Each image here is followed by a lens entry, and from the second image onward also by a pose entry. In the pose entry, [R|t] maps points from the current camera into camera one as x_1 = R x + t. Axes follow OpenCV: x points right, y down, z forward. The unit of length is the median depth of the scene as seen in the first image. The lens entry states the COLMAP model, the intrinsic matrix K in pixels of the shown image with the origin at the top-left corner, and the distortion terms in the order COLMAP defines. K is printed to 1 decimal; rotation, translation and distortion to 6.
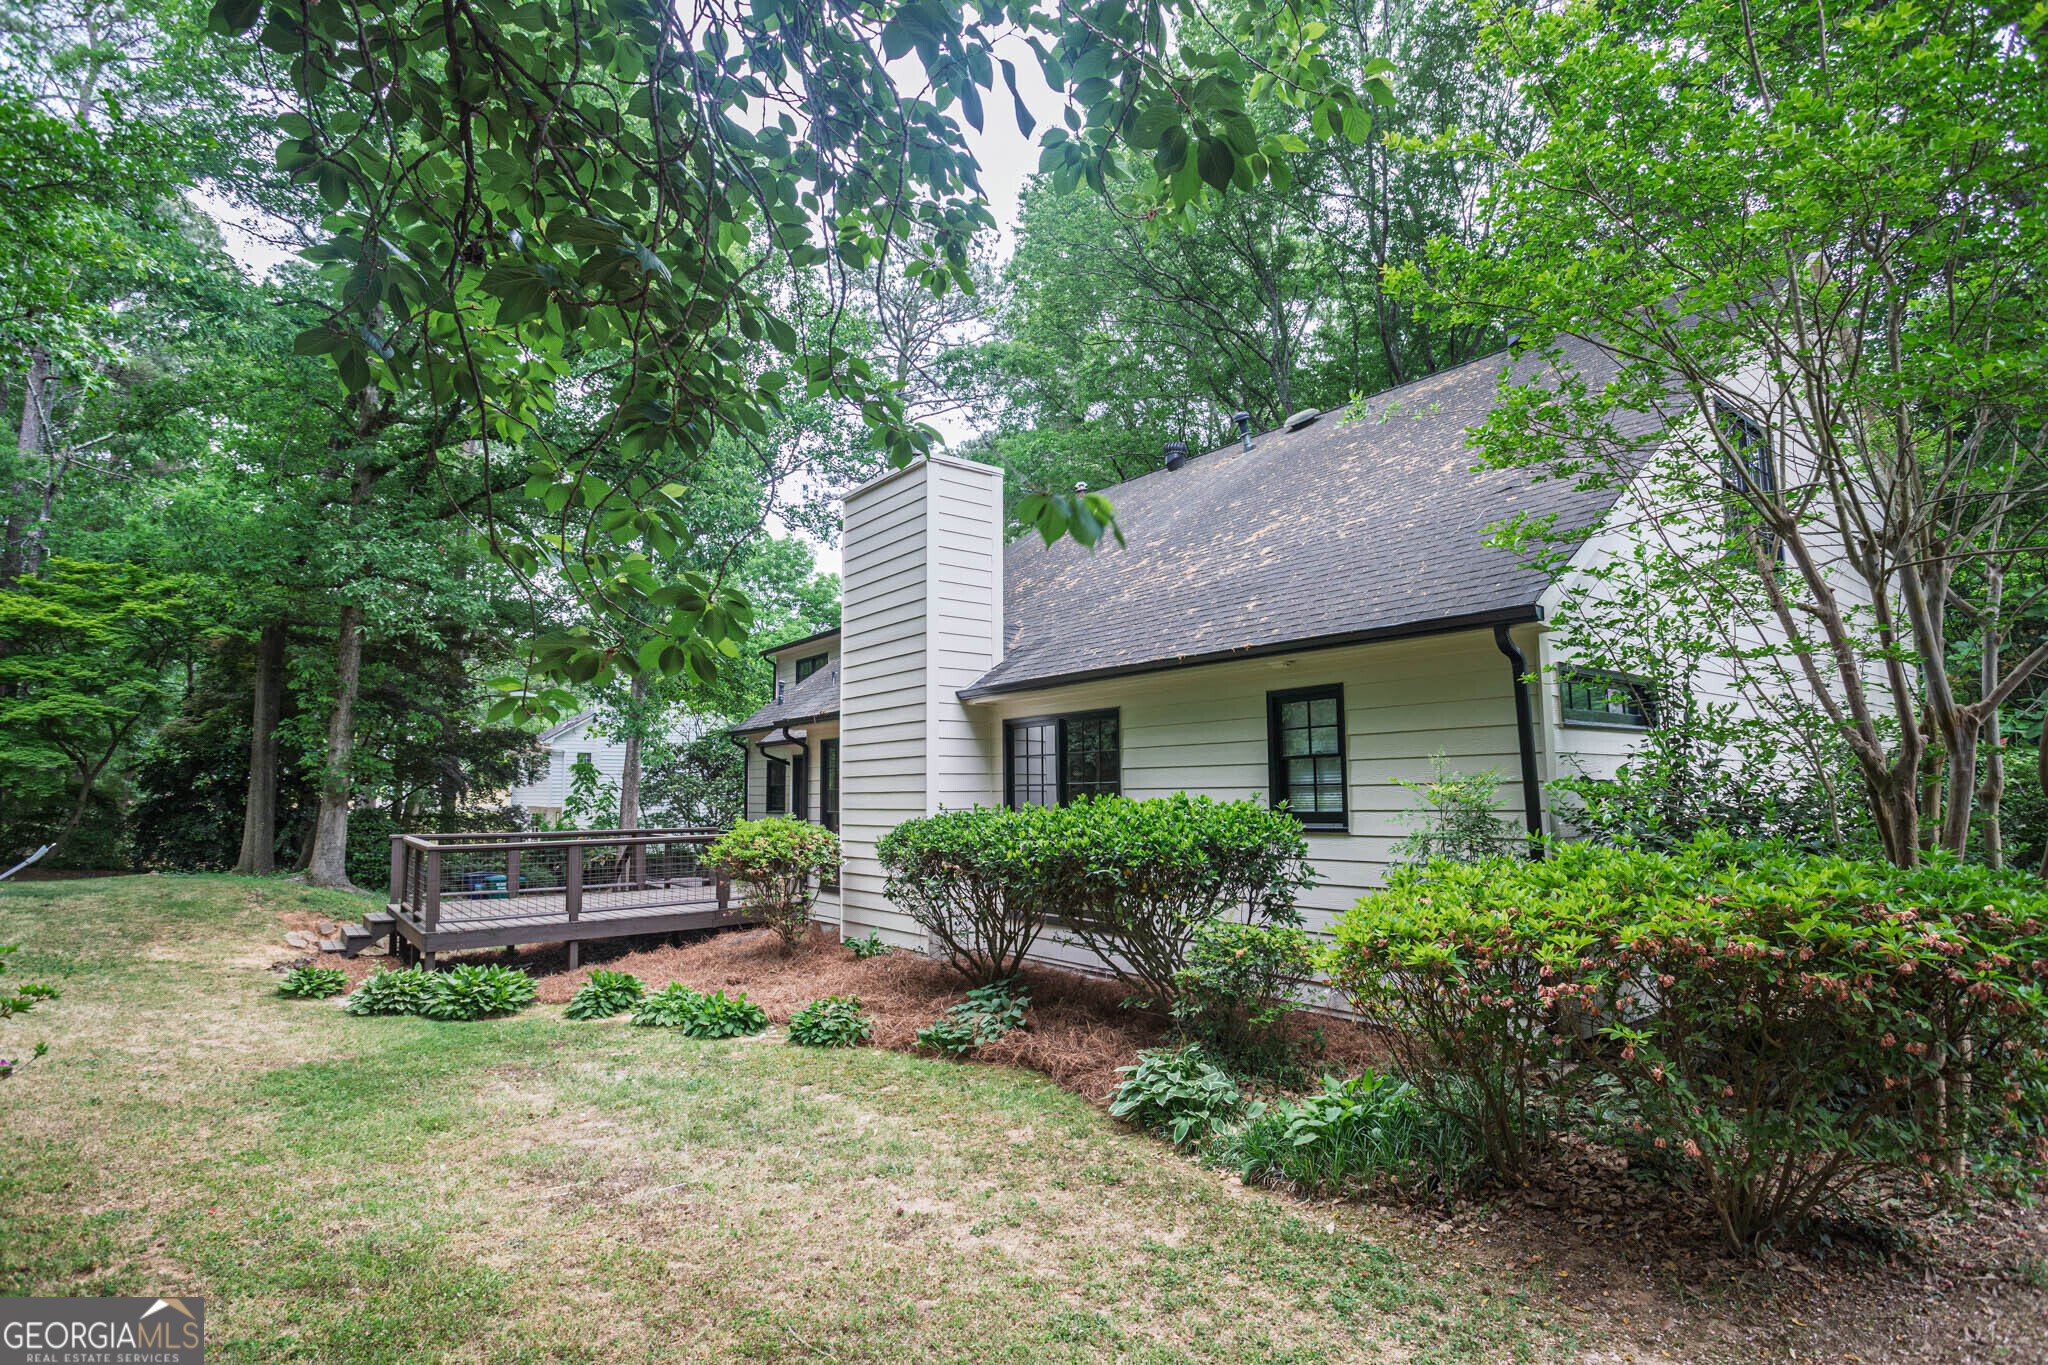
lens RADIAL K [[1155.1, 0, 1024.0], [0, 1155.1, 682.5], [0, 0, 1]] dist [0.000514, 0.000183]
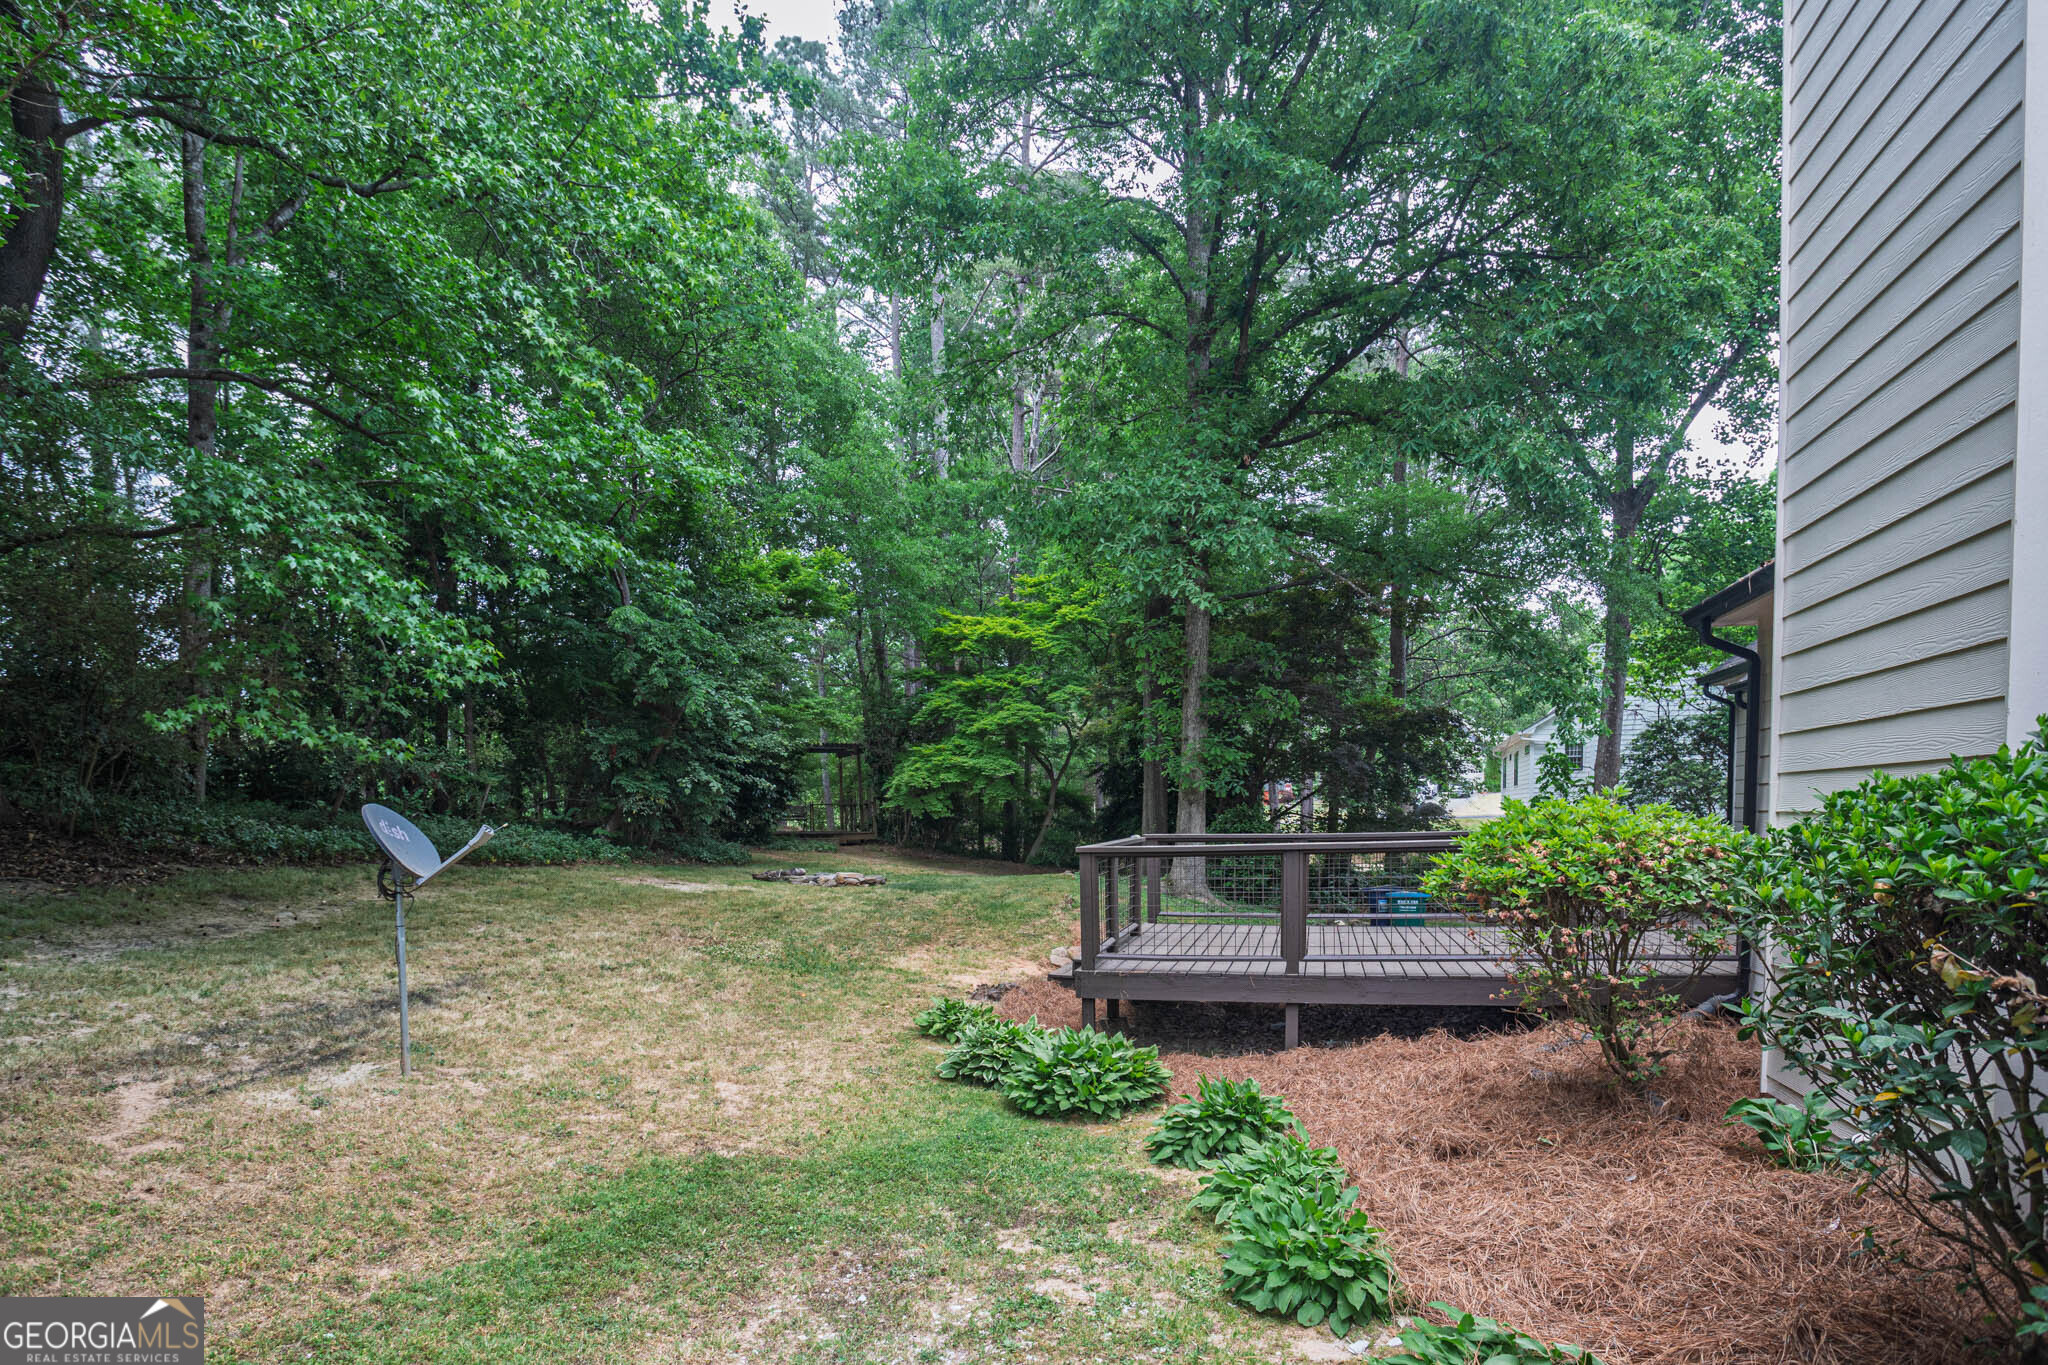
lens RADIAL K [[1155.1, 0, 1024.0], [0, 1155.1, 682.5], [0, 0, 1]] dist [0.000514, 0.000183]
pose [[0.620314, -0.089101, -0.779276, 0.015068], [0.078182, 0.995603, -0.051601, 0.075947], [0.780447, -0.028917, 0.624553, 0.515526]]
